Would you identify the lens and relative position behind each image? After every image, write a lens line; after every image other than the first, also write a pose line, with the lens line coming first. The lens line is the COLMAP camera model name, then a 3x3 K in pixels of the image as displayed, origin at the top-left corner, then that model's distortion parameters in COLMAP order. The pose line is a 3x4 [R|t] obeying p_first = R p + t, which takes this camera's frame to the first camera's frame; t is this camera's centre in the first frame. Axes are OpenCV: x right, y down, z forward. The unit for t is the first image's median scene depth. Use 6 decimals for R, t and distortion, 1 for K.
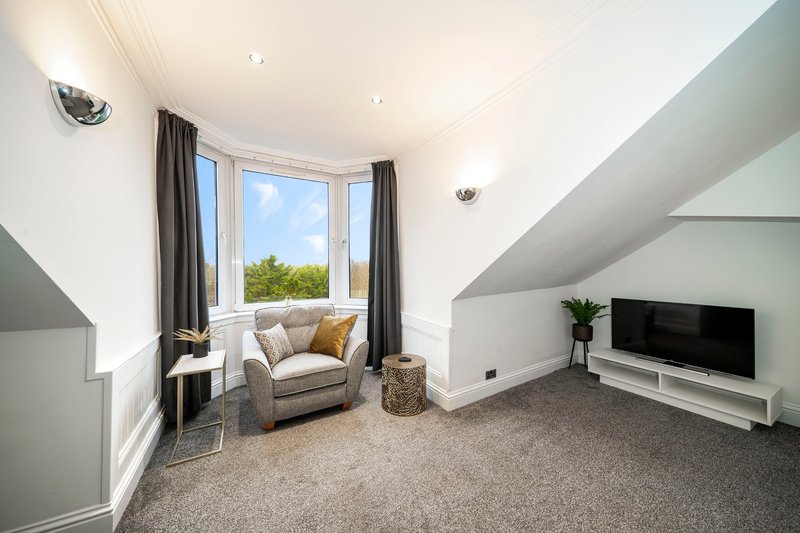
lens RADIAL K [[270.9, 0, 400.0], [0, 270.9, 266.5], [0, 0, 1]] dist [-0.013232, 0.000125]
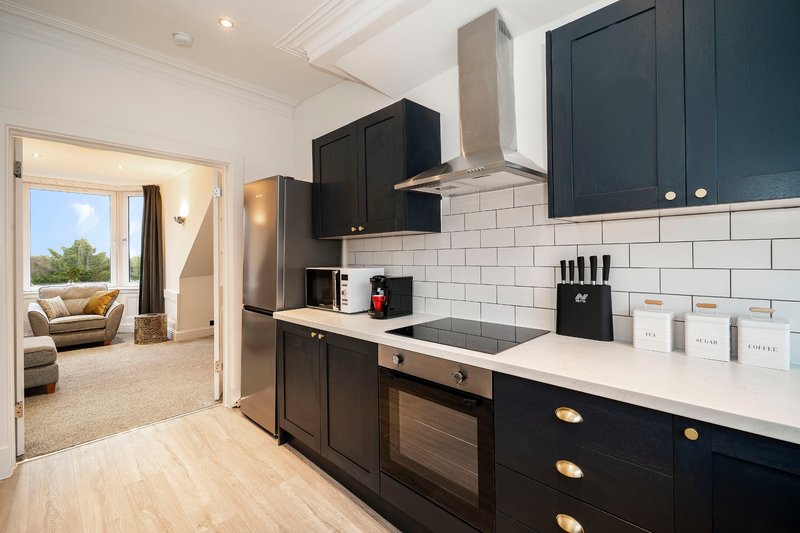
lens RADIAL K [[354.7, 0, 402.0], [0, 354.7, 253.8], [0, 0, 1]] dist [0.000924, -0.000050]
pose [[0.963349, -0.003882, 0.268224, 0.849532], [0.004241, 0.999991, -0.000759, -0.021539], [-0.268218, 0.001869, 0.963356, -1.396472]]
